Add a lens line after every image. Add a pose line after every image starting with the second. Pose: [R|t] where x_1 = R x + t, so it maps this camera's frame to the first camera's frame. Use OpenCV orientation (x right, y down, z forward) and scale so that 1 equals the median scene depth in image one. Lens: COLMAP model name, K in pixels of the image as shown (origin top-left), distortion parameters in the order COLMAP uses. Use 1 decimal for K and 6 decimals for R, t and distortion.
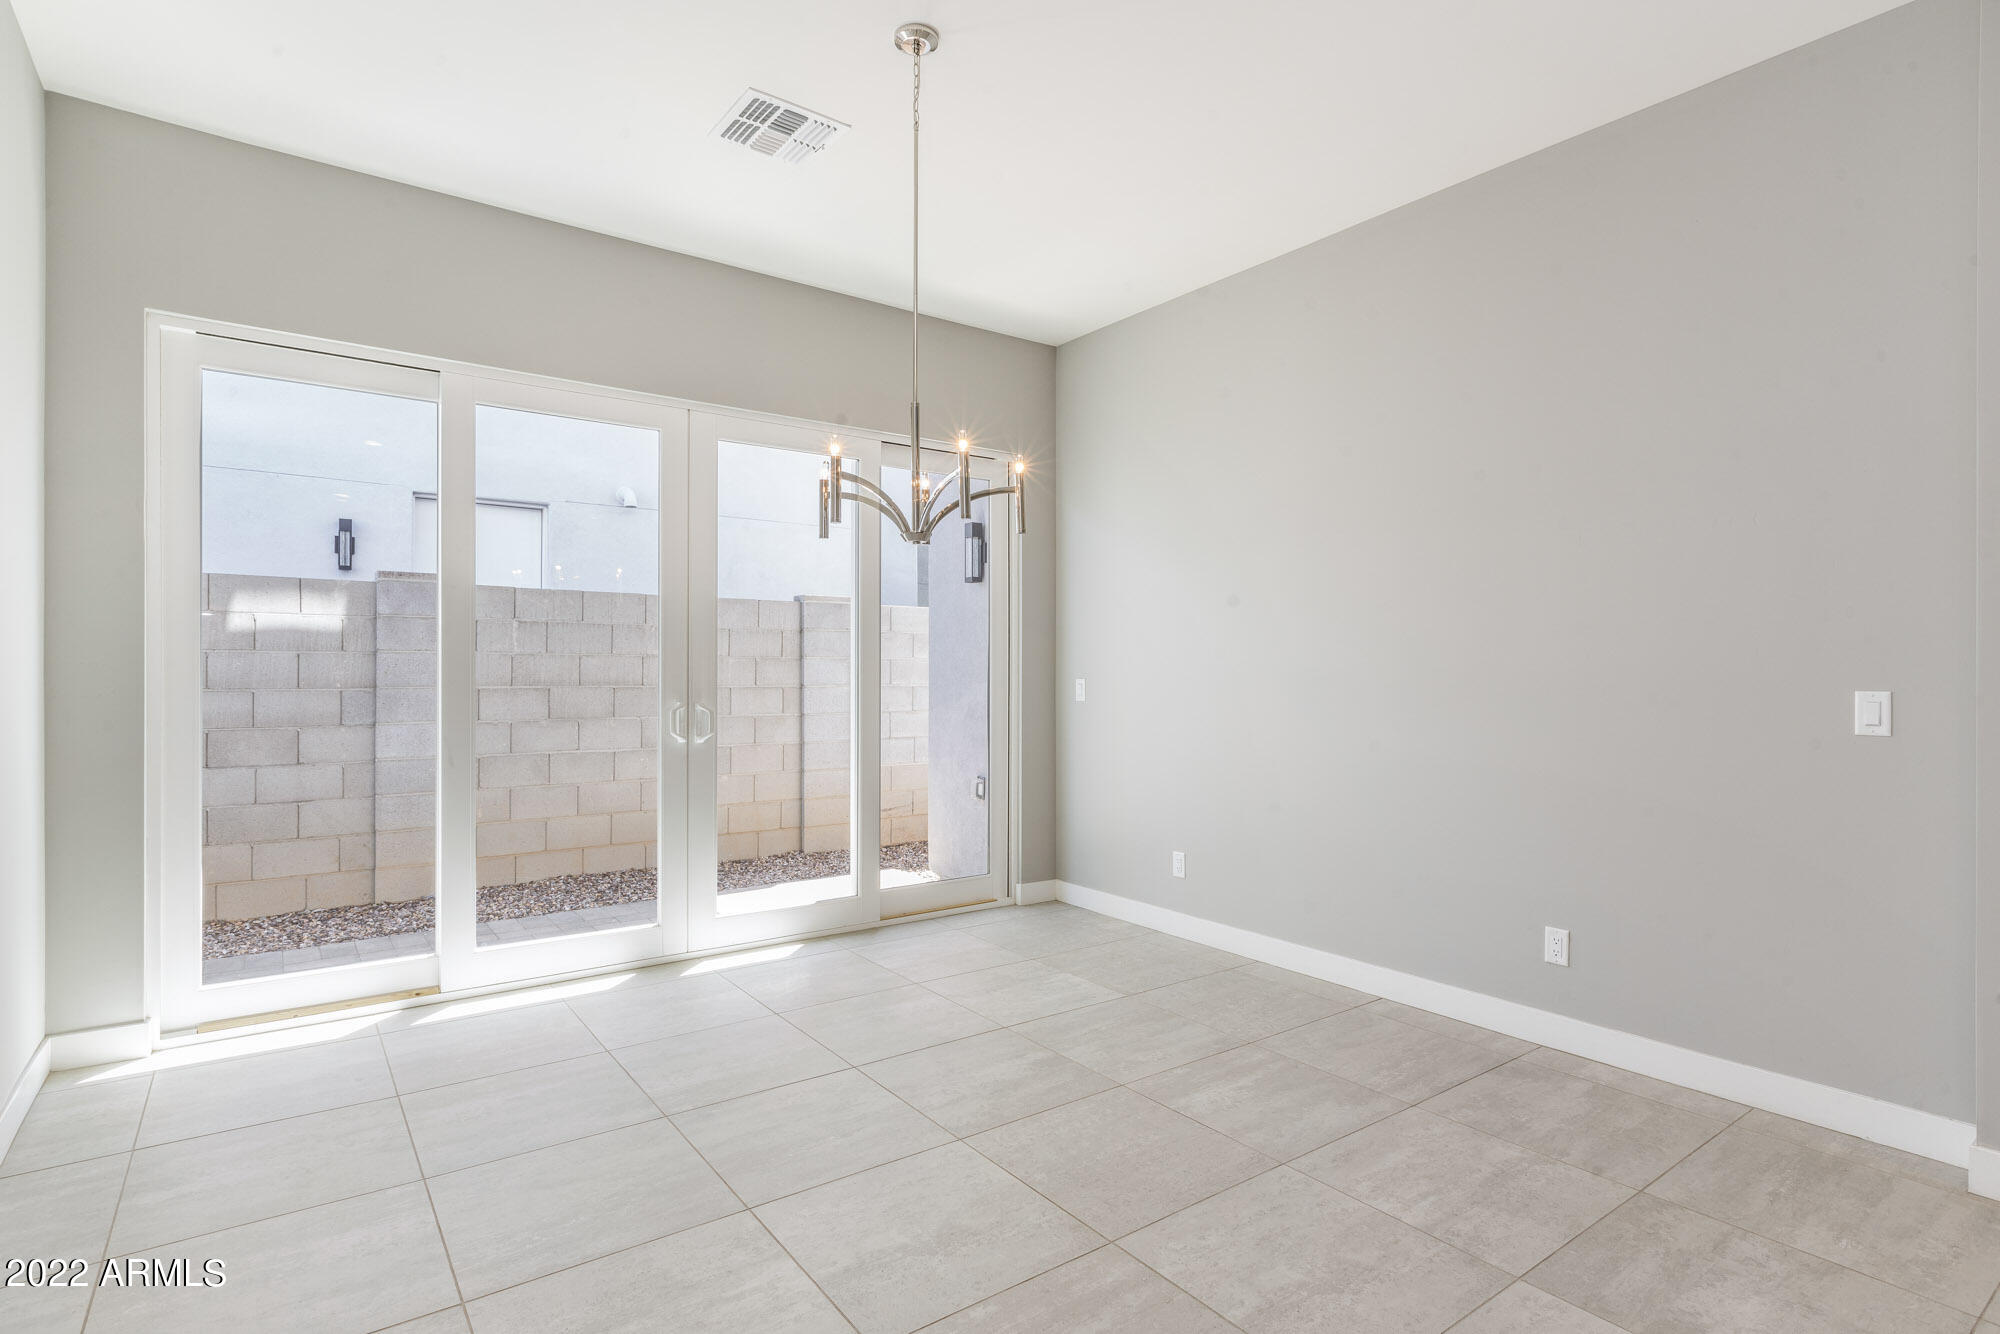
lens RADIAL K [[1001.5, 0, 996.5], [0, 1001.5, 667.5], [0, 0, 1]] dist [-0.008108, 0.001068]
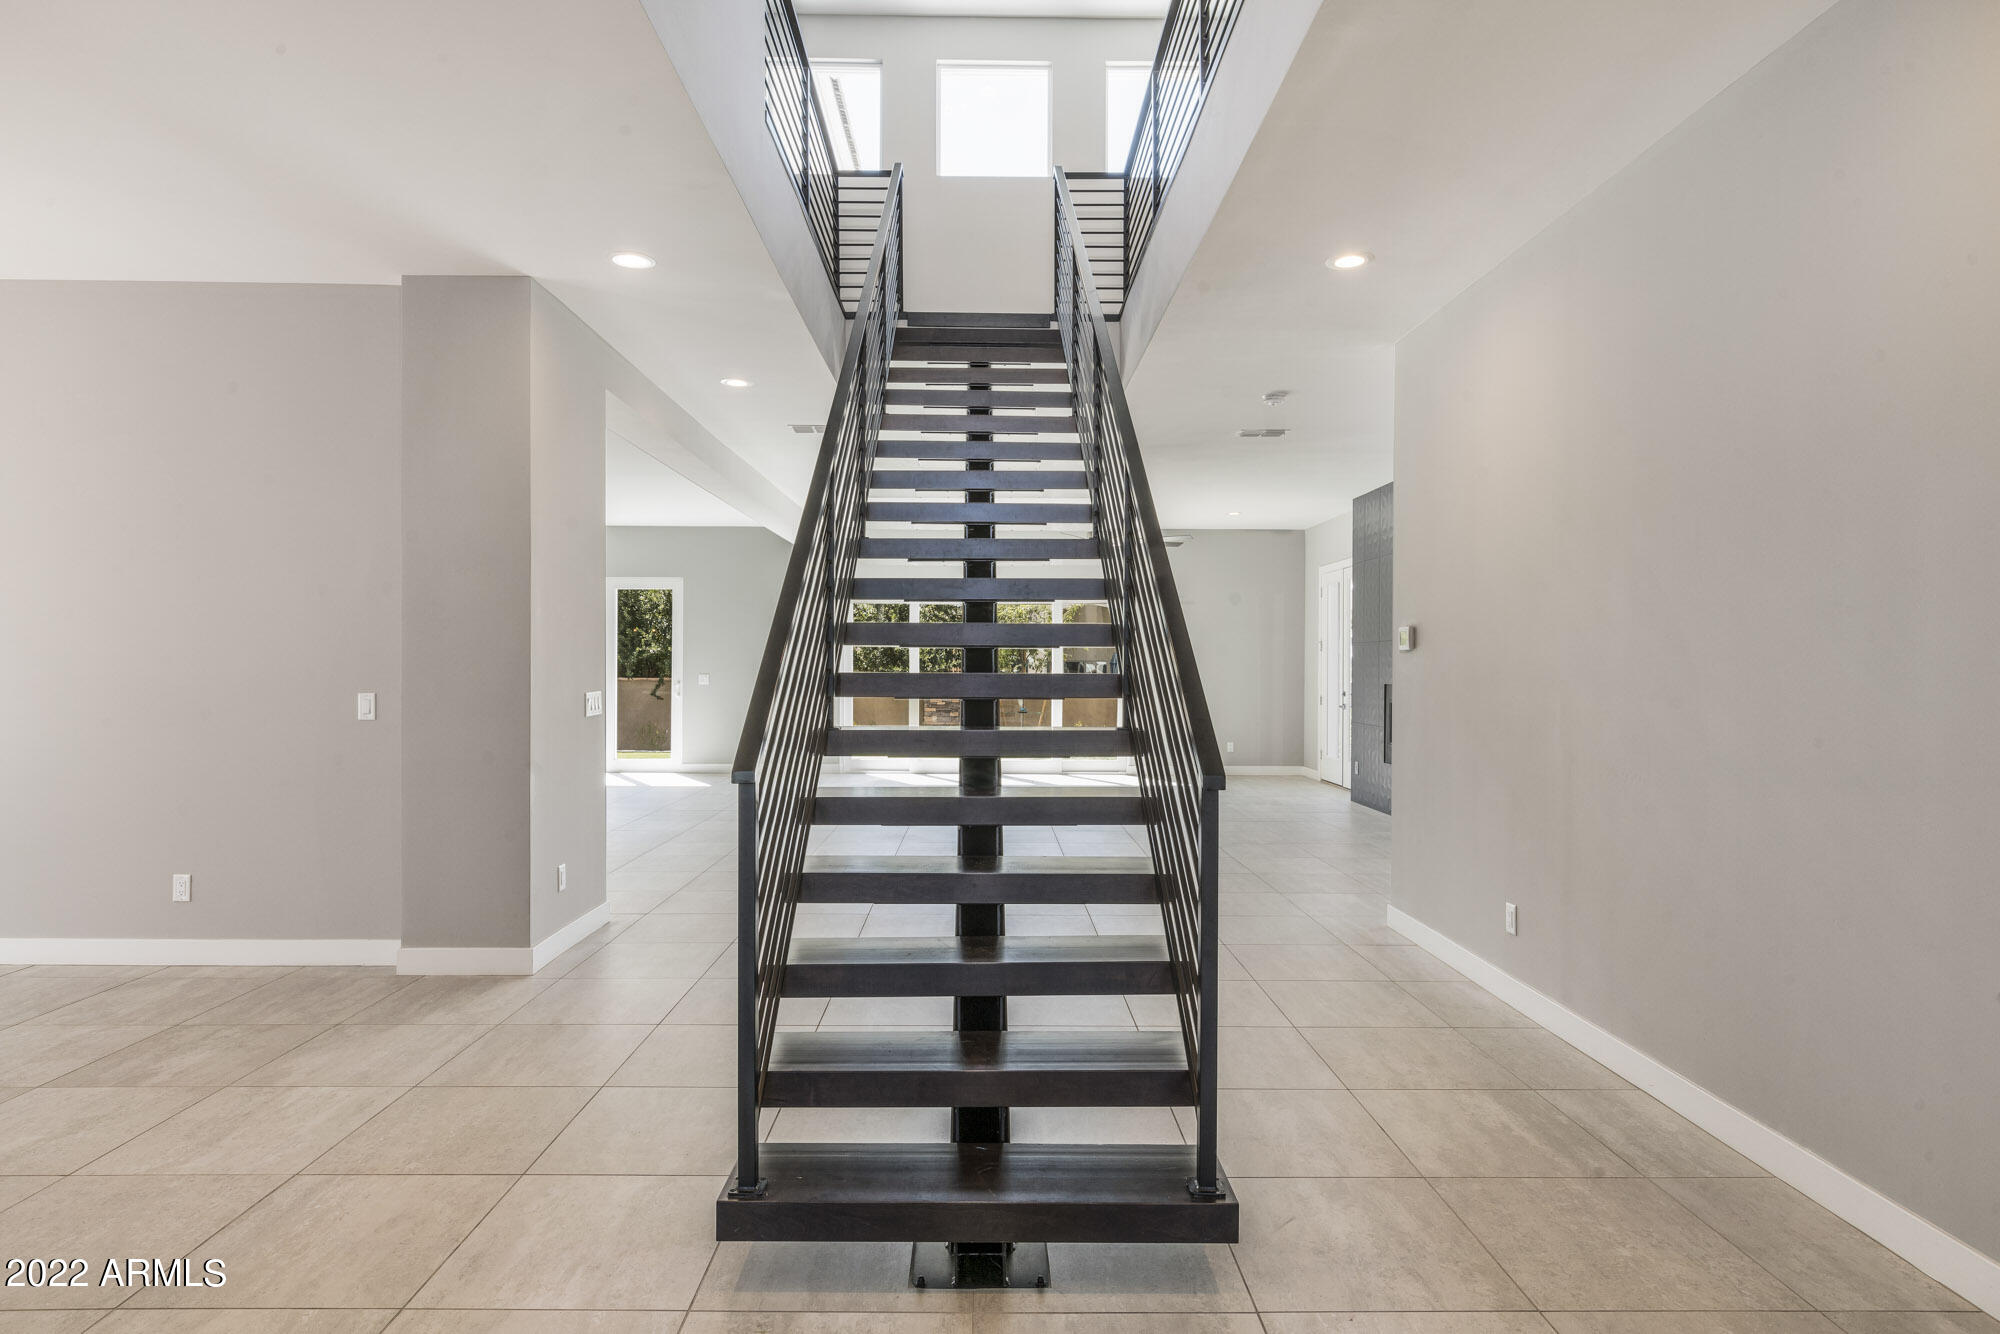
lens RADIAL K [[1081.9, 0, 1000.9], [0, 1081.9, 667.1], [0, 0, 1]] dist [-0.006474, -0.001587]
pose [[0.582110, -0.001127, 0.813109, 0.039822], [-0.003738, 0.999985, 0.004062, -0.030556], [-0.813101, -0.005404, 0.582097, -0.908409]]
